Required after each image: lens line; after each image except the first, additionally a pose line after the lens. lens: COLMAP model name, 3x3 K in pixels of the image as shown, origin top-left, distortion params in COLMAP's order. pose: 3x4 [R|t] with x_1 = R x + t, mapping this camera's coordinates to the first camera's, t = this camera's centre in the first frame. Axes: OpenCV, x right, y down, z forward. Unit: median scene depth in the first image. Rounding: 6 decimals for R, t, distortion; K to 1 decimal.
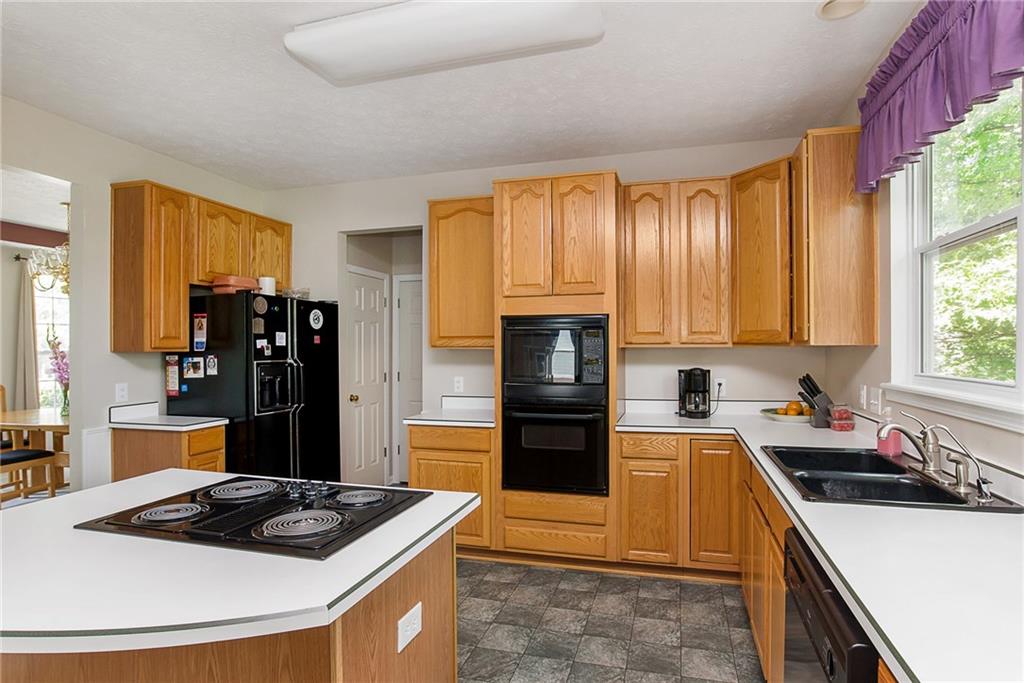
lens RADIAL K [[530.8, 0, 517.4], [0, 530.8, 345.0], [0, 0, 1]] dist [-0.031952, 0.005297]
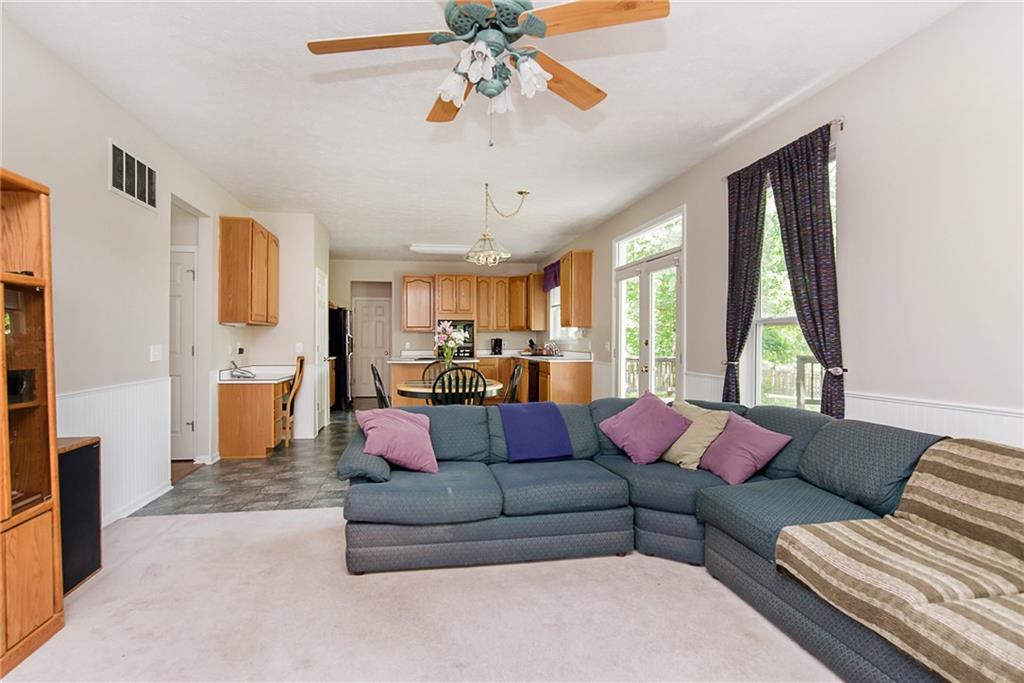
lens RADIAL K [[530.8, 0, 503.3], [0, 530.8, 341.2], [0, 0, 1]] dist [-0.031952, 0.005297]
pose [[0.915298, 0.001617, 0.402775, -0.905094], [-0.002965, 0.999992, 0.002725, 0.055954], [-0.402767, -0.003688, 0.915295, -1.885725]]
